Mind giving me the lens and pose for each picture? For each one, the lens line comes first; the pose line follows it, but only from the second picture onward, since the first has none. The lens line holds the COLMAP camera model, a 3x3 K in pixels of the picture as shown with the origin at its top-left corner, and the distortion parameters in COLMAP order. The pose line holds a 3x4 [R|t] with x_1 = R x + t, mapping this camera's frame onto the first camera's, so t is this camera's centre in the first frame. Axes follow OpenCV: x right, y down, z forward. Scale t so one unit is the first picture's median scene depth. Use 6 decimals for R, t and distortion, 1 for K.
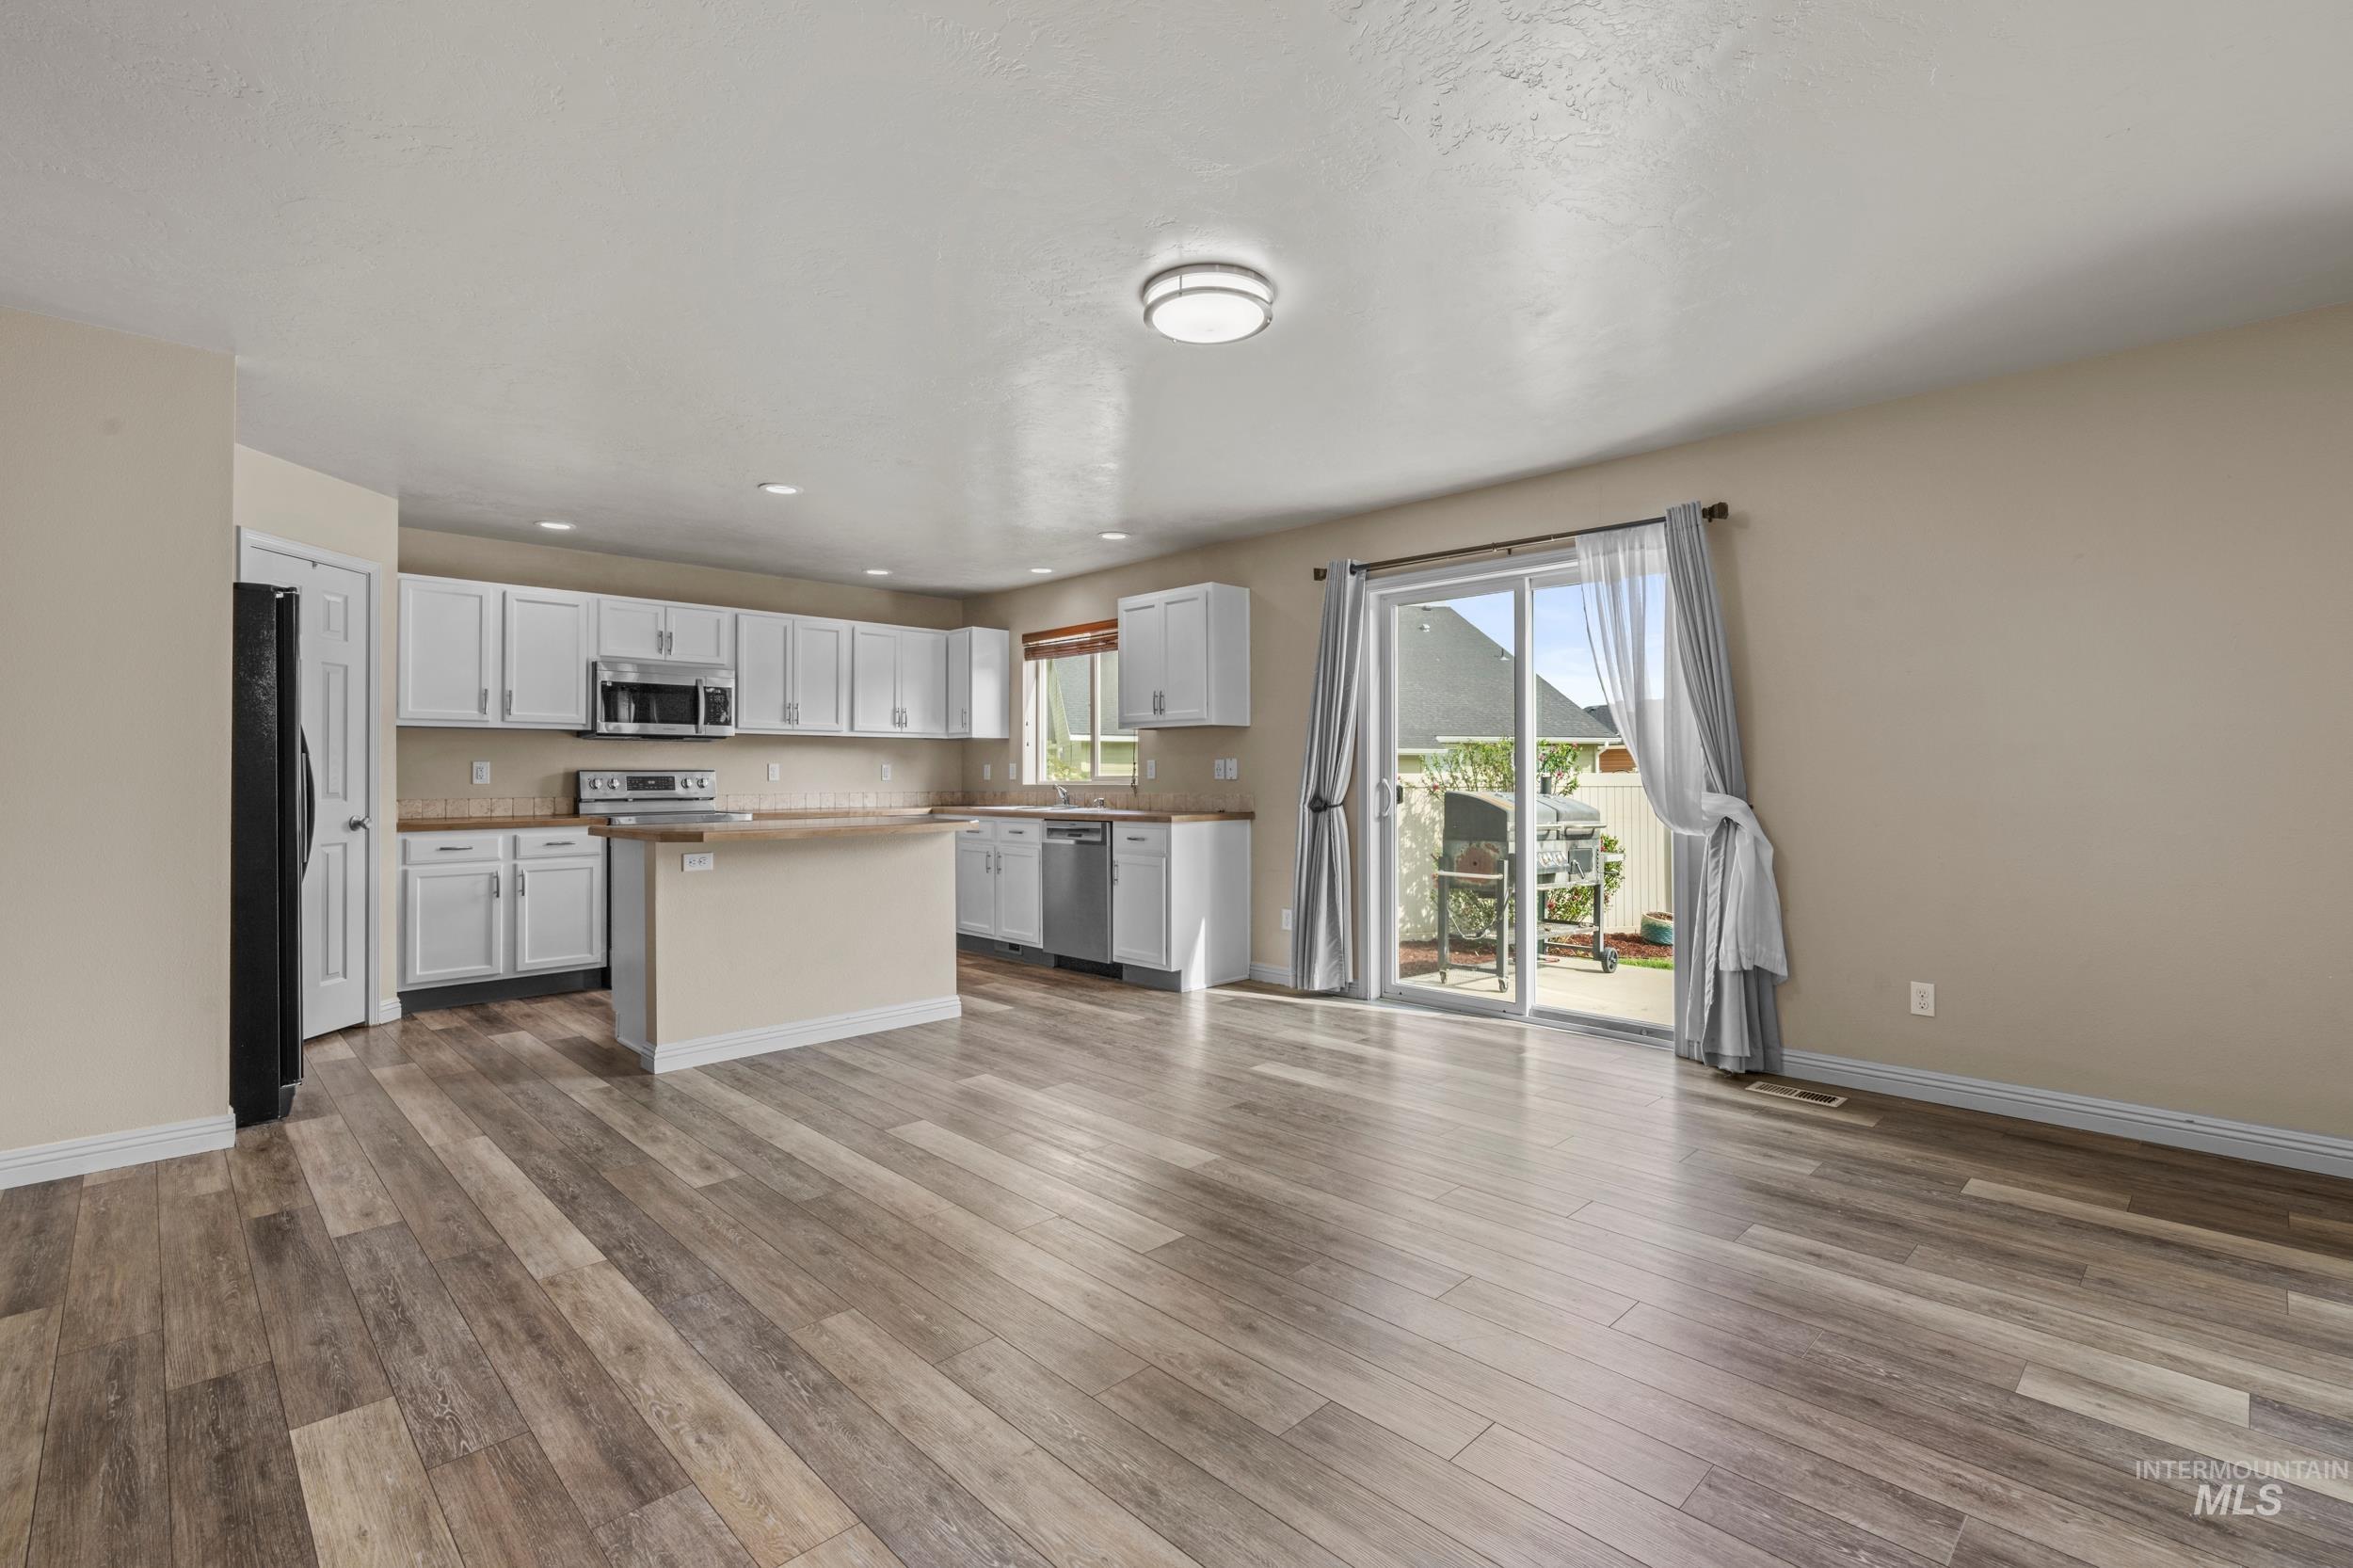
lens RADIAL K [[1064.8, 0, 1175.8], [0, 1064.8, 763.9], [0, 0, 1]] dist [-0.000401, -0.000029]
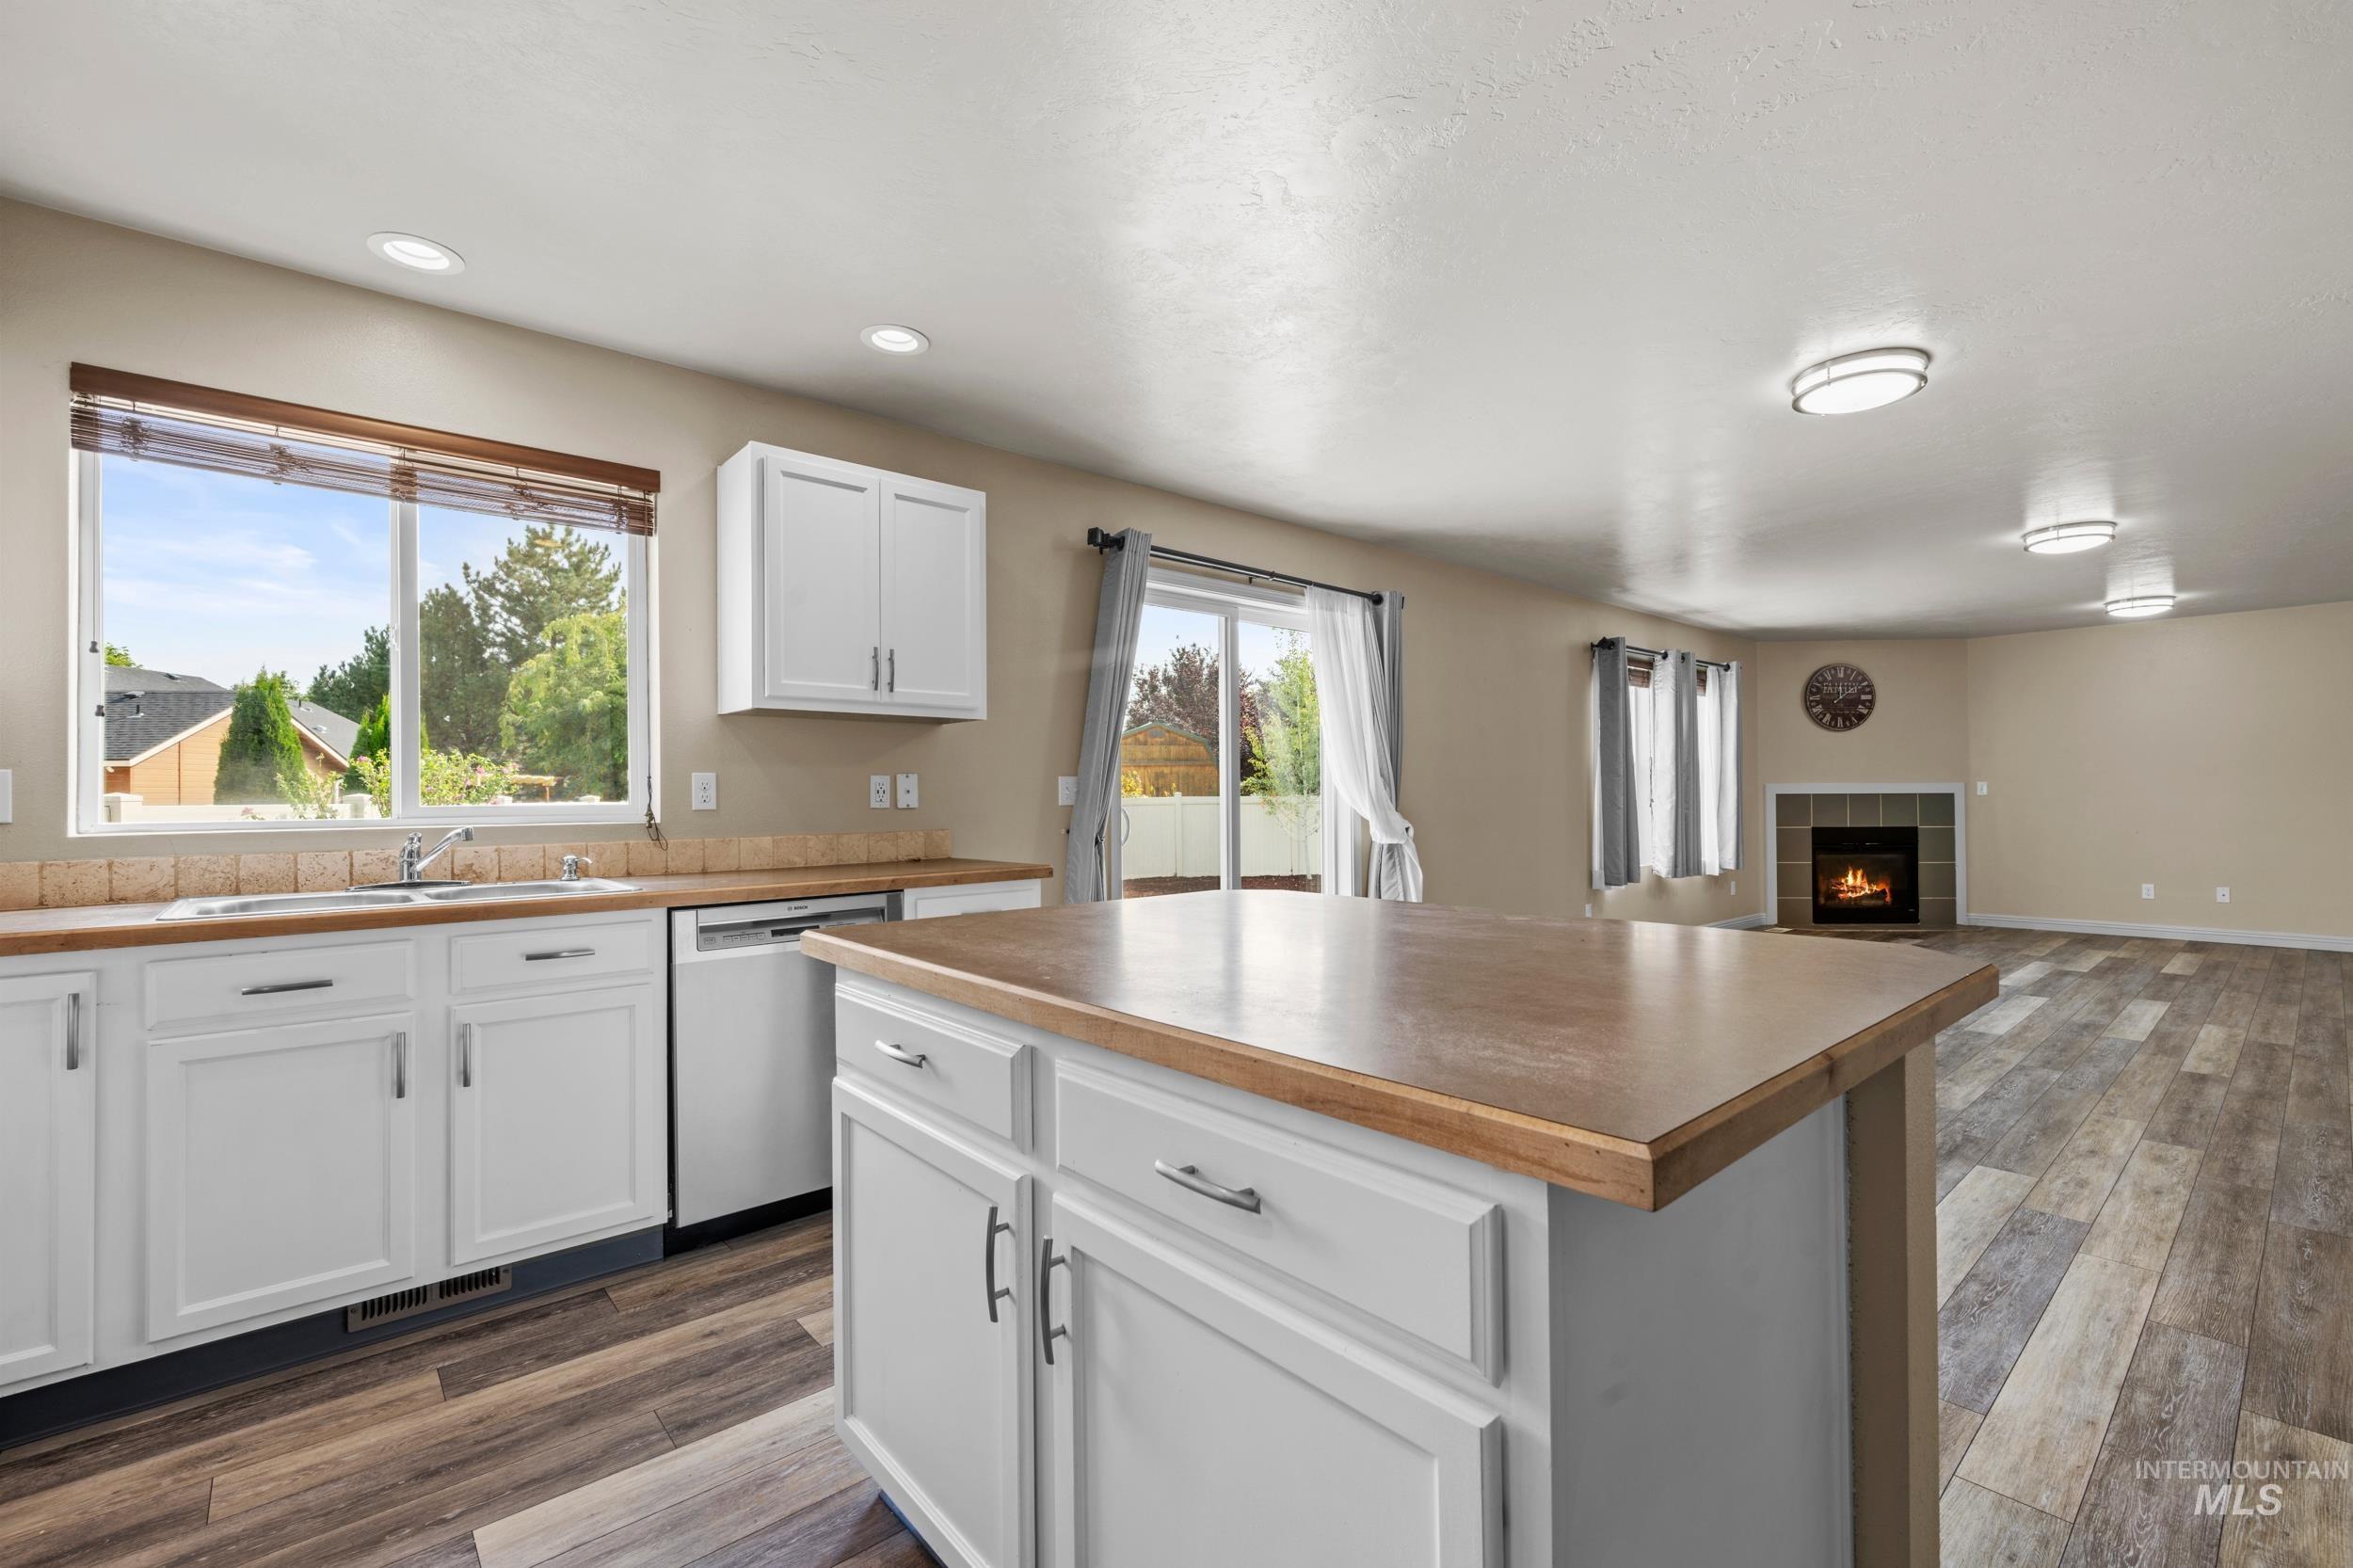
lens RADIAL K [[1014.0, 0, 1178.4], [0, 1014.0, 788.1], [0, 0, 1]] dist [-0.000064, 0.000285]
pose [[0.051715, 0.011874, 0.998591, -0.529654], [-0.001845, 0.999929, -0.011794, 0.009785], [-0.998660, -0.001233, 0.051733, 0.812019]]
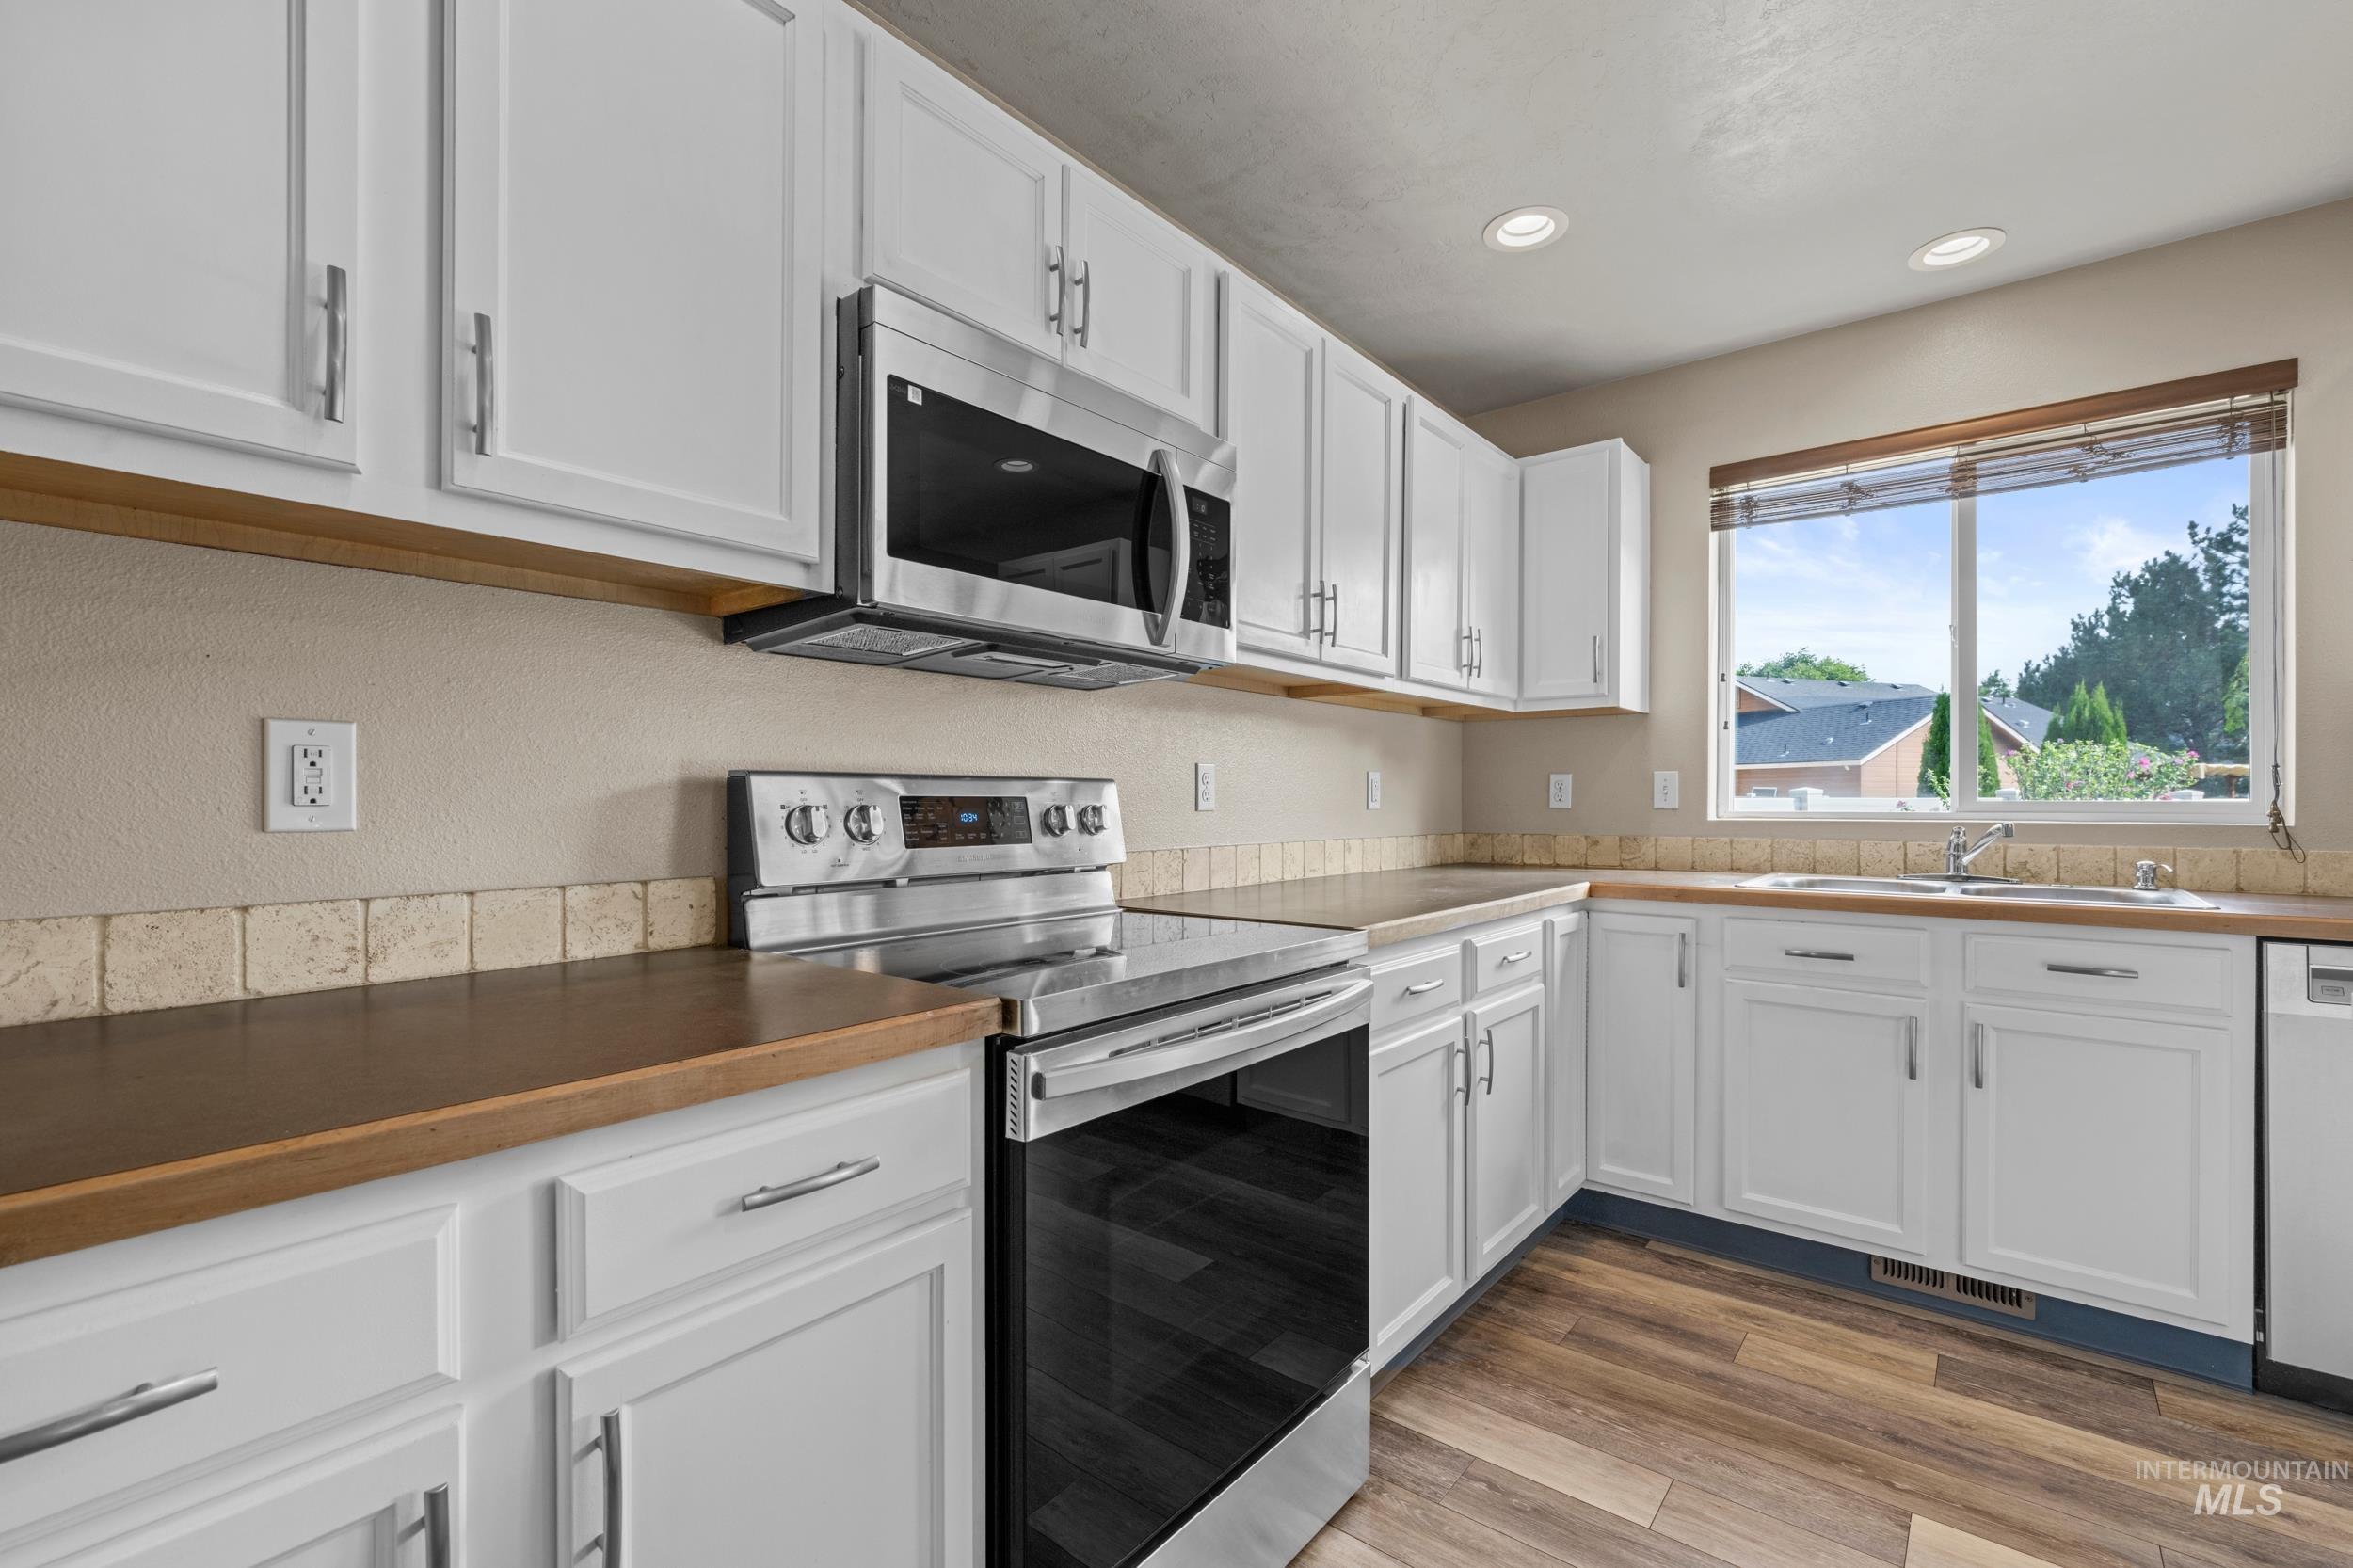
lens RADIAL K [[1011.8, 0, 1183.5], [0, 1011.8, 798.5], [0, 0, 1]] dist [0.000527, 0.000236]
pose [[0.992688, 0.004609, 0.120623, -0.497878], [-0.005959, 0.999923, 0.010841, 0.009524], [-0.120564, -0.011481, 0.992639, 0.768306]]
